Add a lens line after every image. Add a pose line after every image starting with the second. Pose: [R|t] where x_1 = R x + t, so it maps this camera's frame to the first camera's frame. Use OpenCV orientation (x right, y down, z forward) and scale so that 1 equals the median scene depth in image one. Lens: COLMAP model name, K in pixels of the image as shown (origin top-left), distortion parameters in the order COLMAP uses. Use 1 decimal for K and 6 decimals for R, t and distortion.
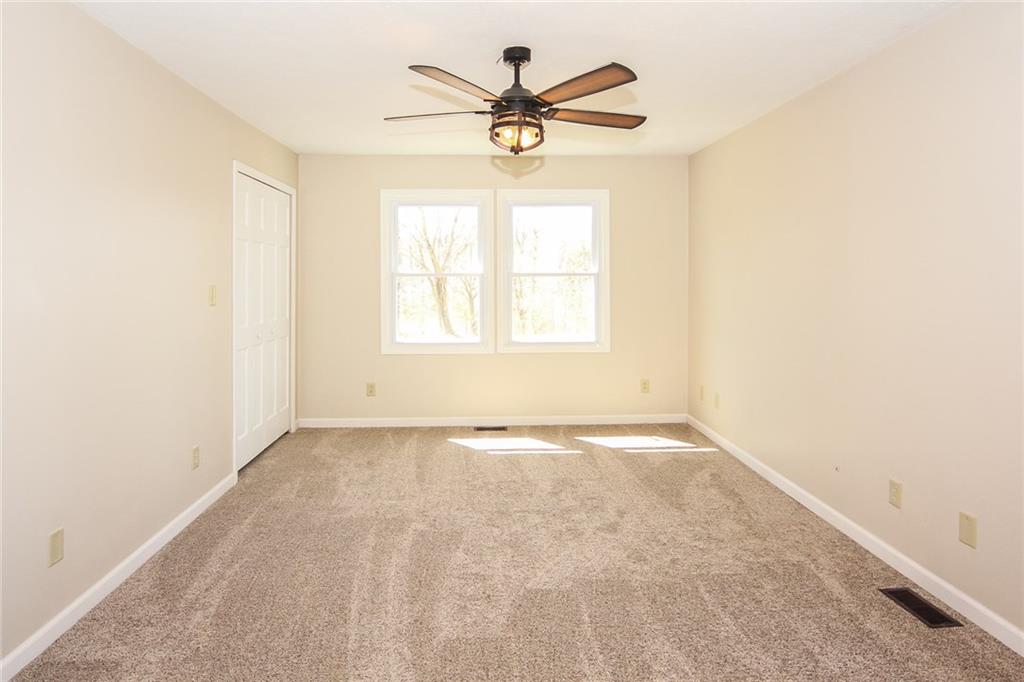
lens RADIAL K [[603.7, 0, 515.3], [0, 603.7, 287.5], [0, 0, 1]] dist [-0.008128, 0.000838]
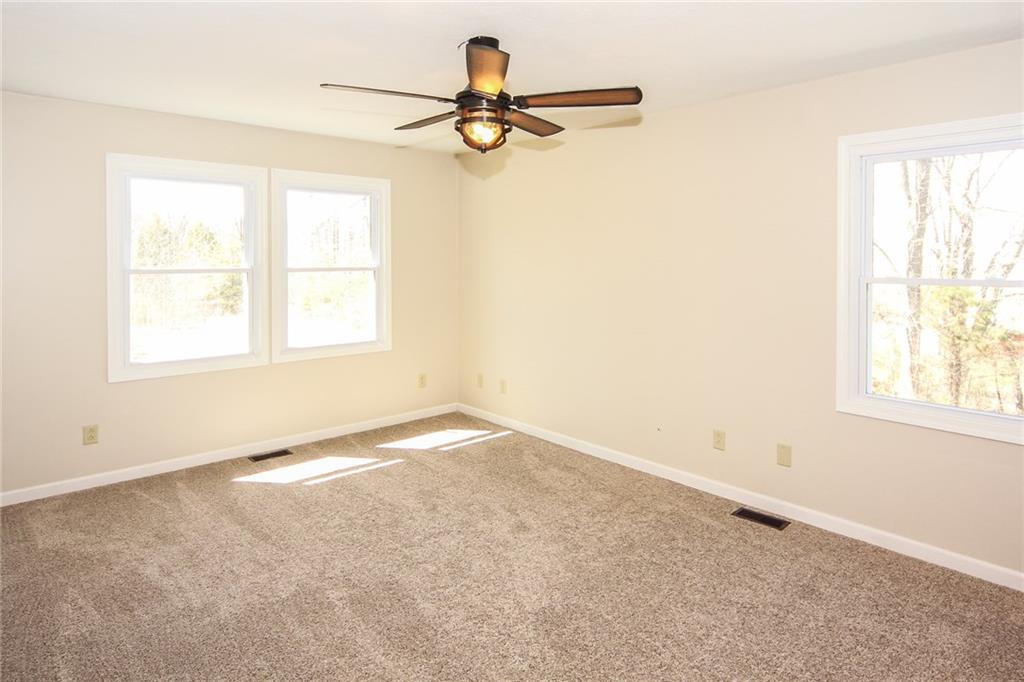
lens RADIAL K [[603.7, 0, 520.9], [0, 603.7, 261.1], [0, 0, 1]] dist [-0.008128, 0.000838]
pose [[0.766535, 0.001364, 0.642201, -0.344102], [0.006510, 0.999930, -0.009894, -0.026126], [-0.642170, 0.011765, 0.766472, 0.155974]]
